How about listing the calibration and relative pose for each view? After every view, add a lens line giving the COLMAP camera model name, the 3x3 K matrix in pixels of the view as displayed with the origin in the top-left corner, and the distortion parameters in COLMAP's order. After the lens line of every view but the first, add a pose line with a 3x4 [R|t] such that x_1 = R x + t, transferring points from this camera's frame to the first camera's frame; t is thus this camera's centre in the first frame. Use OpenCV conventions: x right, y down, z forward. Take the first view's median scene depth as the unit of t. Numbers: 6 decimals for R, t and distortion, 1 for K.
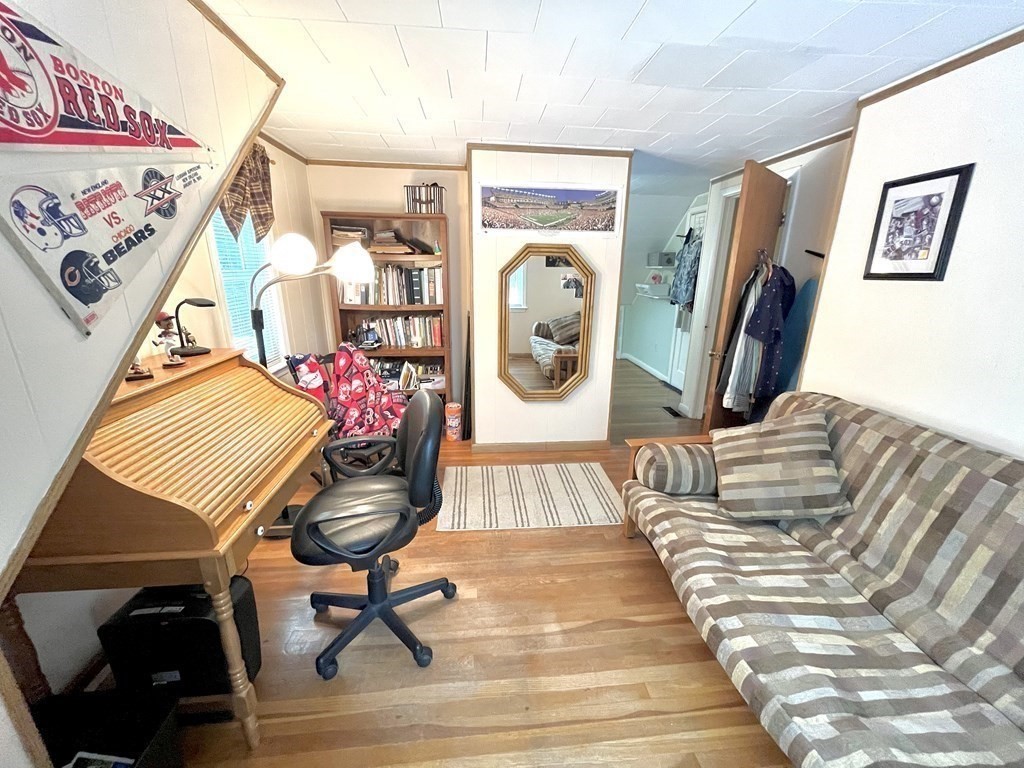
lens RADIAL K [[409.1, 0, 513.0], [0, 409.1, 380.9], [0, 0, 1]] dist [-0.004479, -0.000268]
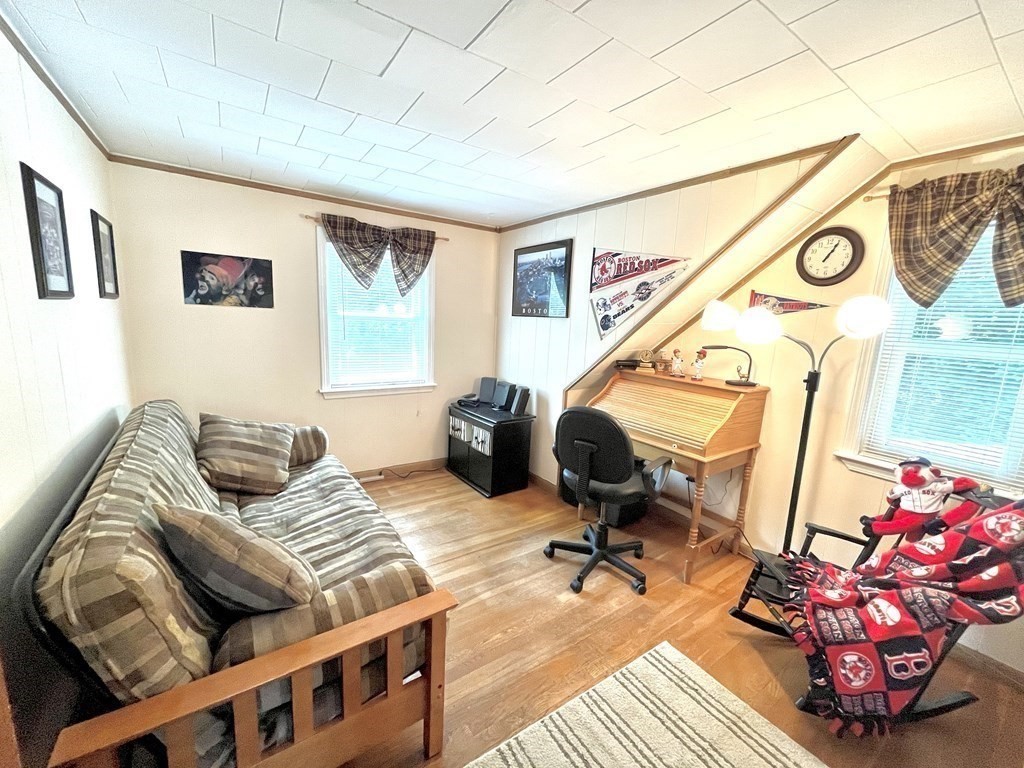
lens RADIAL K [[409.1, 0, 517.1], [0, 409.1, 388.0], [0, 0, 1]] dist [-0.004479, -0.000268]
pose [[-0.867942, 0.032254, -0.495617, 1.117853], [-0.190209, 0.900224, 0.391686, -0.855214], [0.458800, 0.434231, -0.775207, 3.162742]]
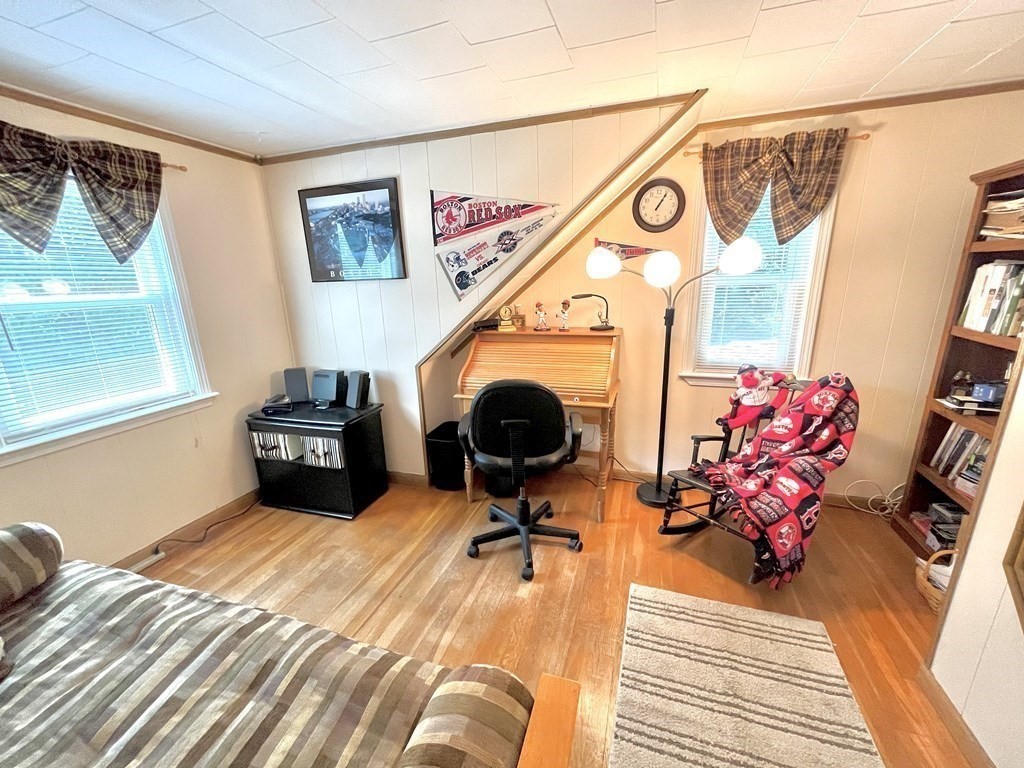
lens RADIAL K [[409.1, 0, 512.6], [0, 409.1, 388.3], [0, 0, 1]] dist [-0.004479, -0.000268]
pose [[-0.408276, 0.233952, -0.882370, 1.390684], [-0.227970, 0.909844, 0.346718, -0.585430], [0.883935, 0.342711, -0.318133, 2.270038]]
